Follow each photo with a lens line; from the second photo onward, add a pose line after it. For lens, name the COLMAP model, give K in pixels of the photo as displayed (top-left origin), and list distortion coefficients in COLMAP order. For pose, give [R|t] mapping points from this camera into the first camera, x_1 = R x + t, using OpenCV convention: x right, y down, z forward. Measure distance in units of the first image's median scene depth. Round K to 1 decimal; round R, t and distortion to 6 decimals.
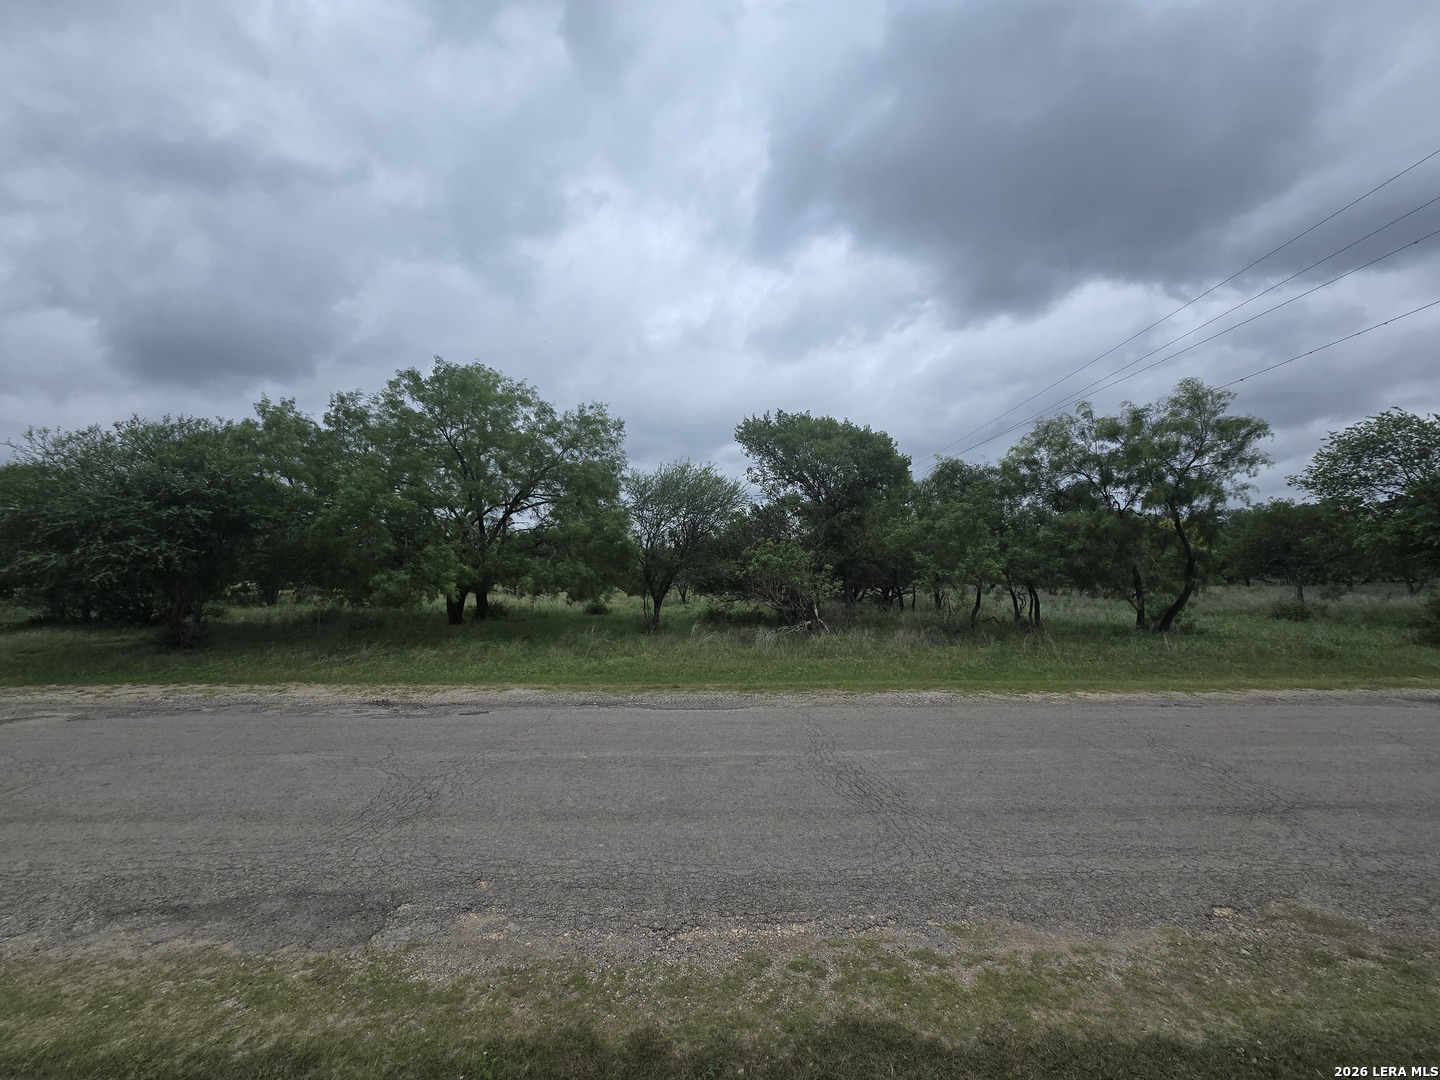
lens RADIAL K [[580.5, 0, 707.9], [0, 580.5, 530.9], [0, 0, 1]] dist [0.003159, 0.000255]
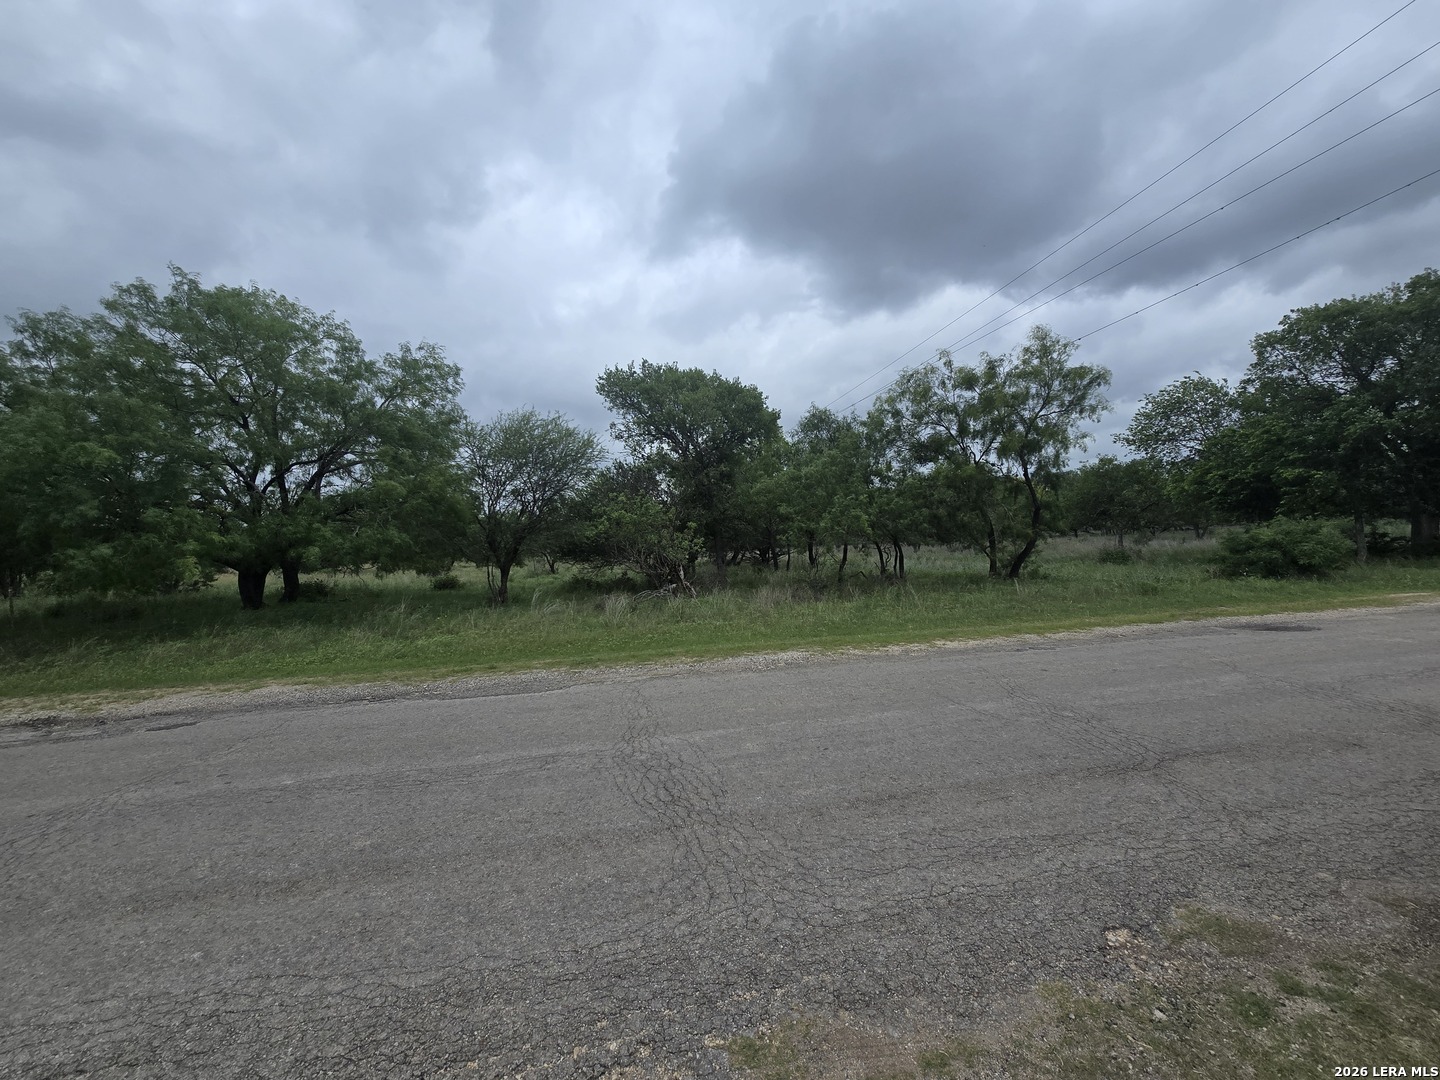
lens RADIAL K [[512.0, 0, 730.4], [0, 512.0, 544.5], [0, 0, 1]] dist [0.004635, -0.000731]
pose [[0.983820, -0.032521, 0.176183, 0.135265], [0.022964, 0.998166, 0.056013, 0.053973], [-0.177682, -0.051061, 0.982762, 0.205862]]
